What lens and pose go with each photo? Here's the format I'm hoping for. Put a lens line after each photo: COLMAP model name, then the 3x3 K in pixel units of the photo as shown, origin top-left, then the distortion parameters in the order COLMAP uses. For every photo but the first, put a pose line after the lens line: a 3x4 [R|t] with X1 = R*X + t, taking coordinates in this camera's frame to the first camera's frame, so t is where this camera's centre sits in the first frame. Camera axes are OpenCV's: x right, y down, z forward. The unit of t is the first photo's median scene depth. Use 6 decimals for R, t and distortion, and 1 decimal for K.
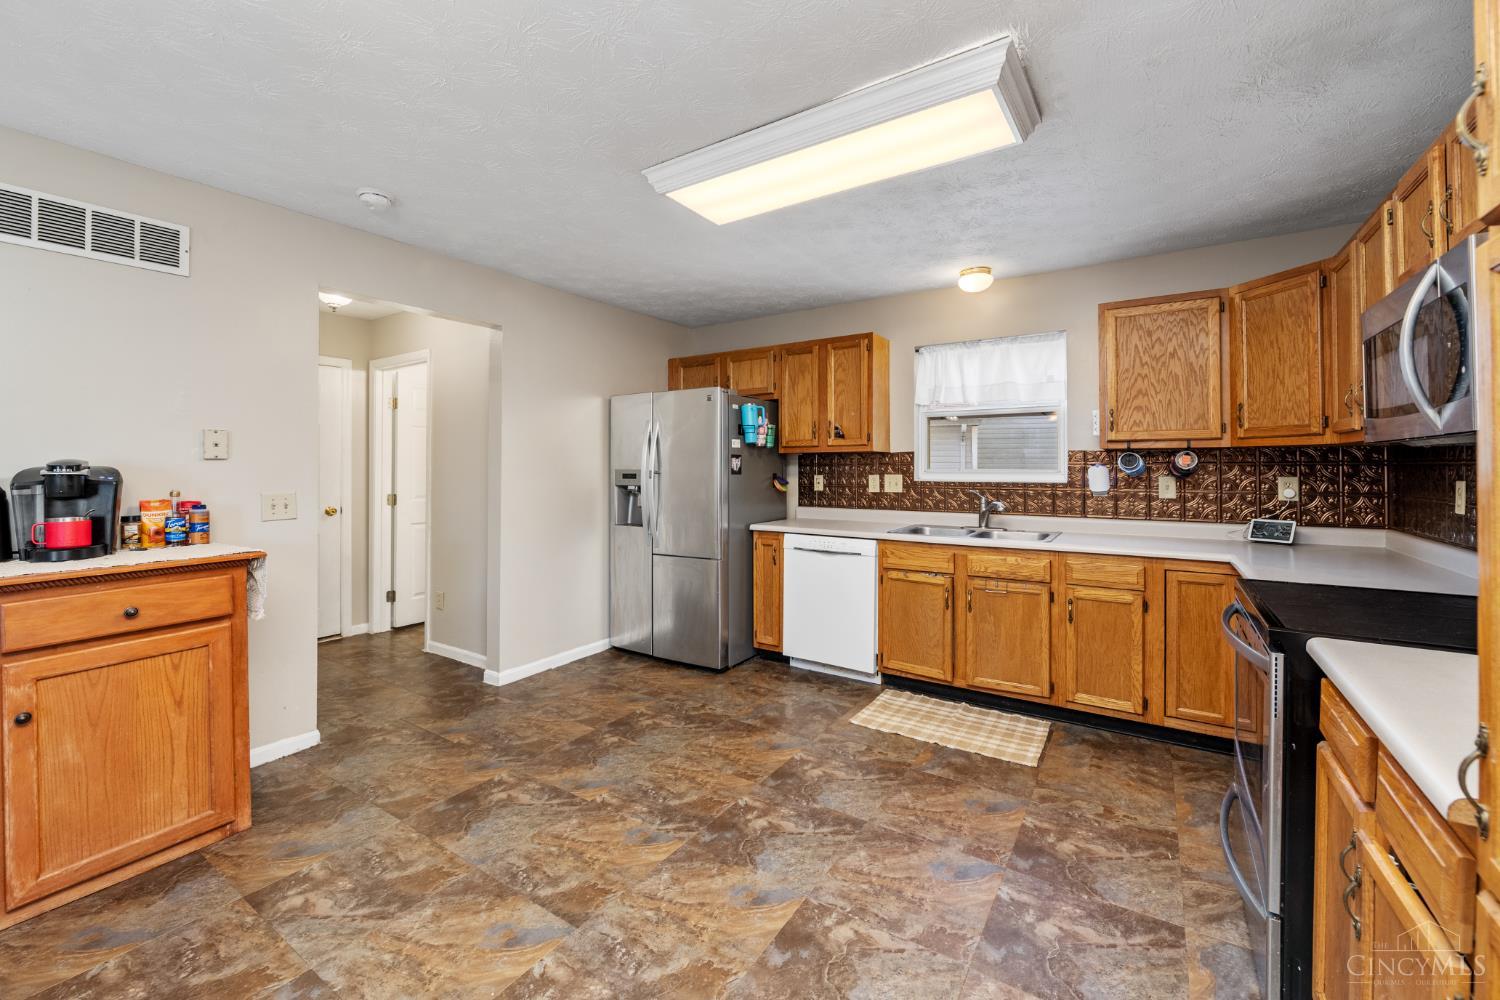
lens RADIAL K [[603.1, 0, 746.1], [0, 603.1, 462.6], [0, 0, 1]] dist [-0.008977, -0.002575]
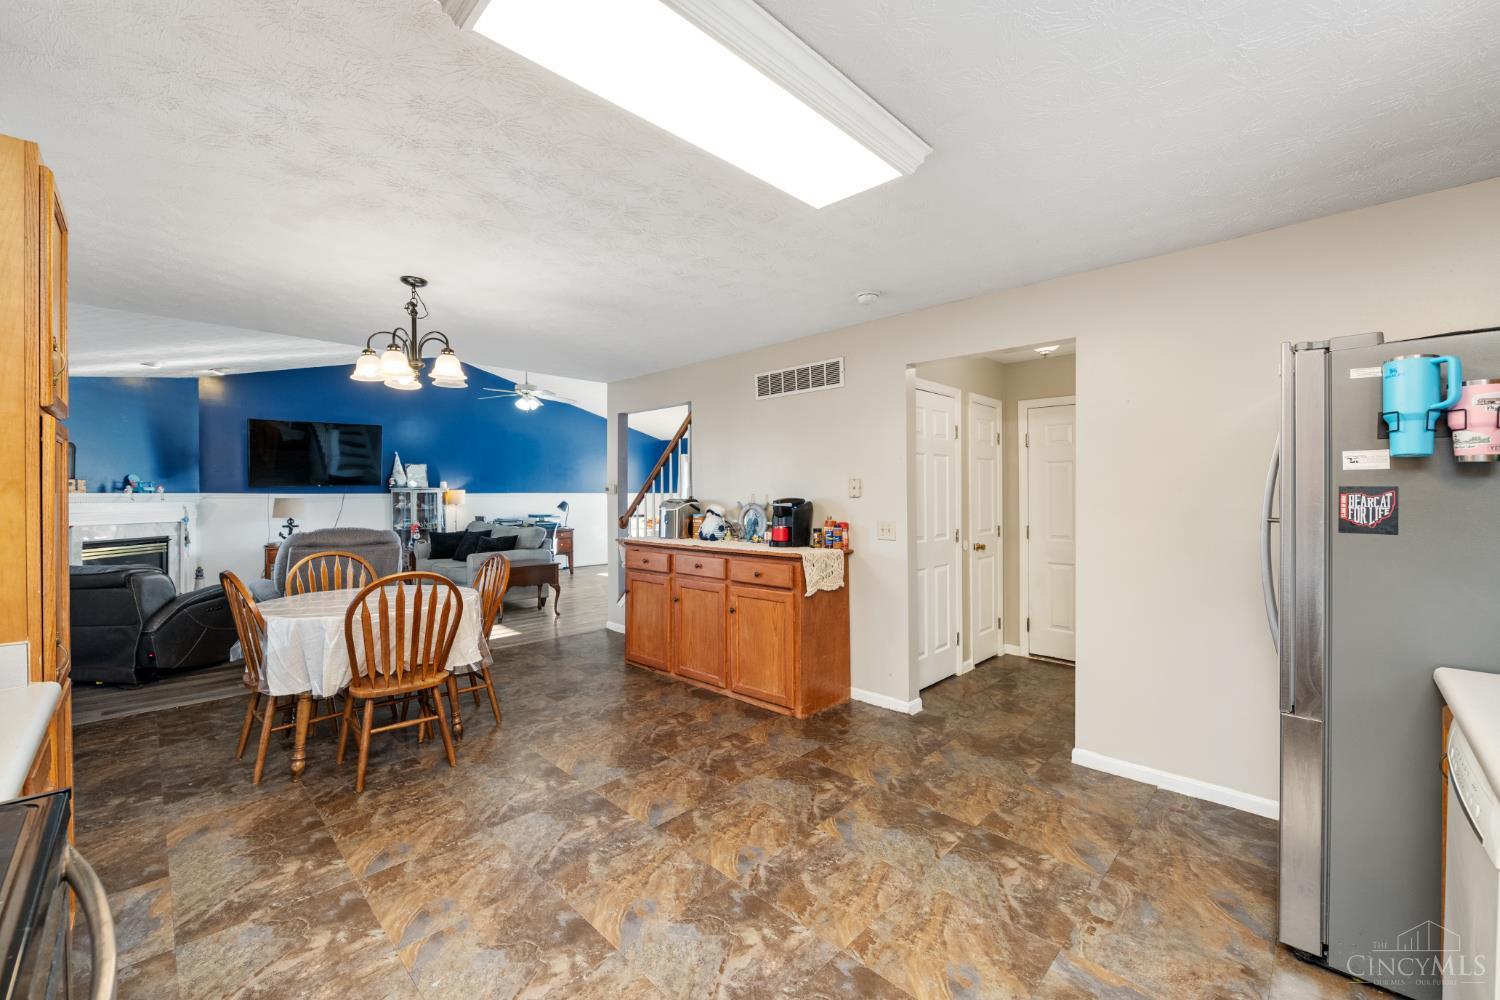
lens RADIAL K [[603.1, 0, 734.7], [0, 603.1, 484.9], [0, 0, 1]] dist [-0.008977, -0.002575]
pose [[-0.203593, -0.013054, -0.978969, 0.568371], [0.008772, 0.999847, -0.015156, -0.013950], [0.979016, -0.011673, -0.203447, 0.765535]]
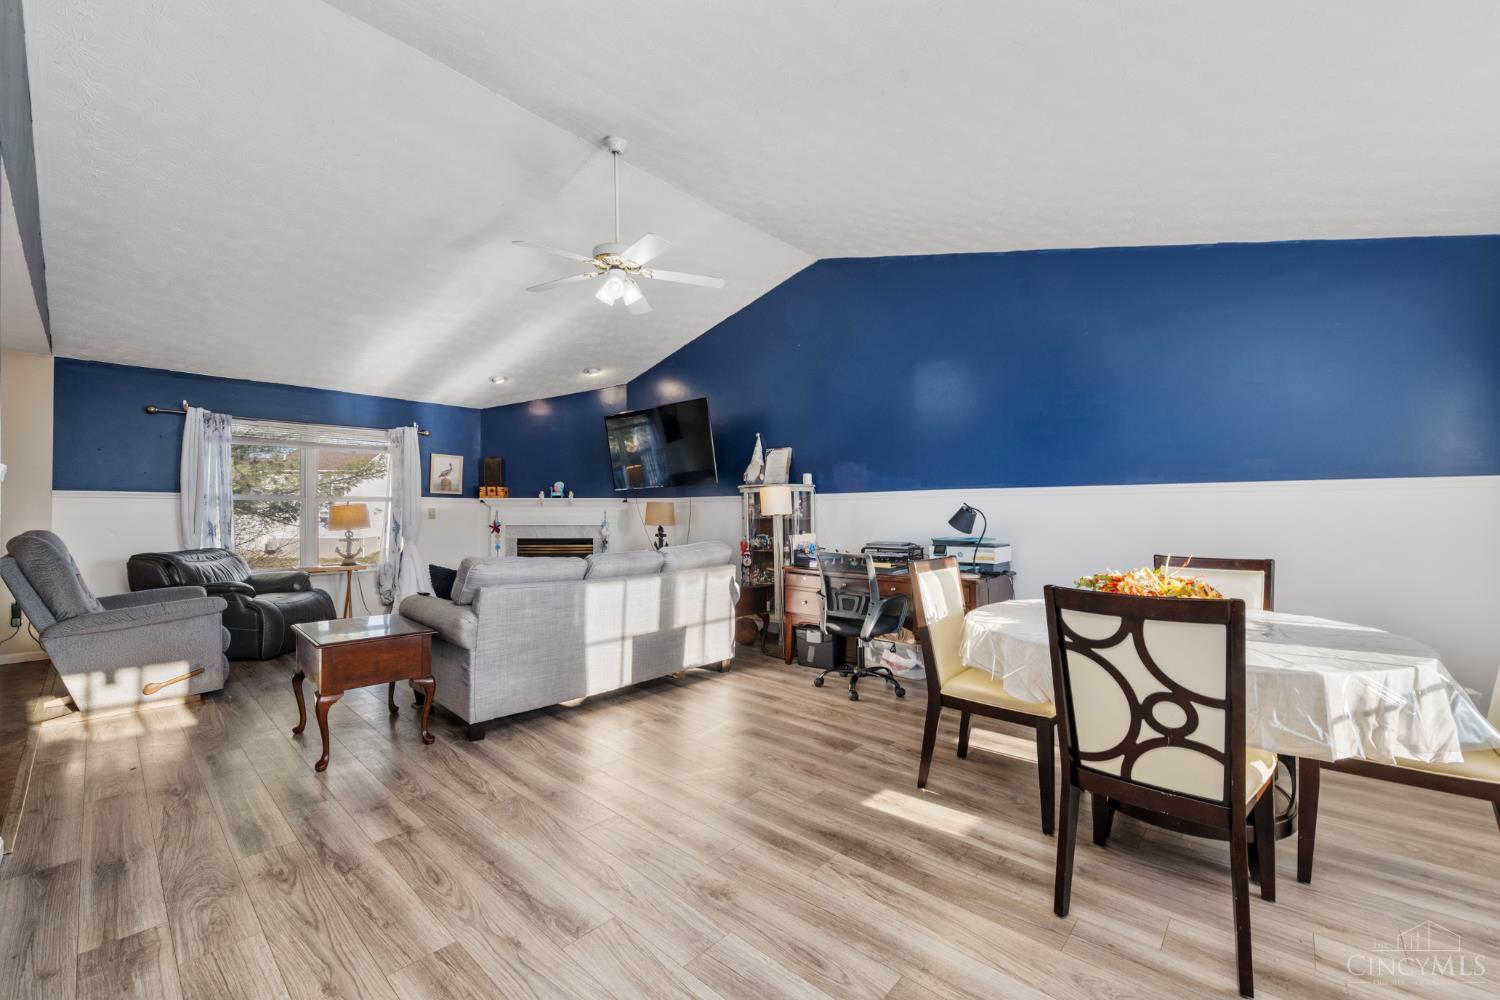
lens RADIAL K [[603.1, 0, 744.0], [0, 603.1, 515.3], [0, 0, 1]] dist [-0.008977, -0.002575]
pose [[-0.987759, 0.000344, 0.155988, -2.072379], [0.000174, 0.999999, -0.001106, 0.033952], [-0.155989, -0.001065, -0.987758, 0.525661]]
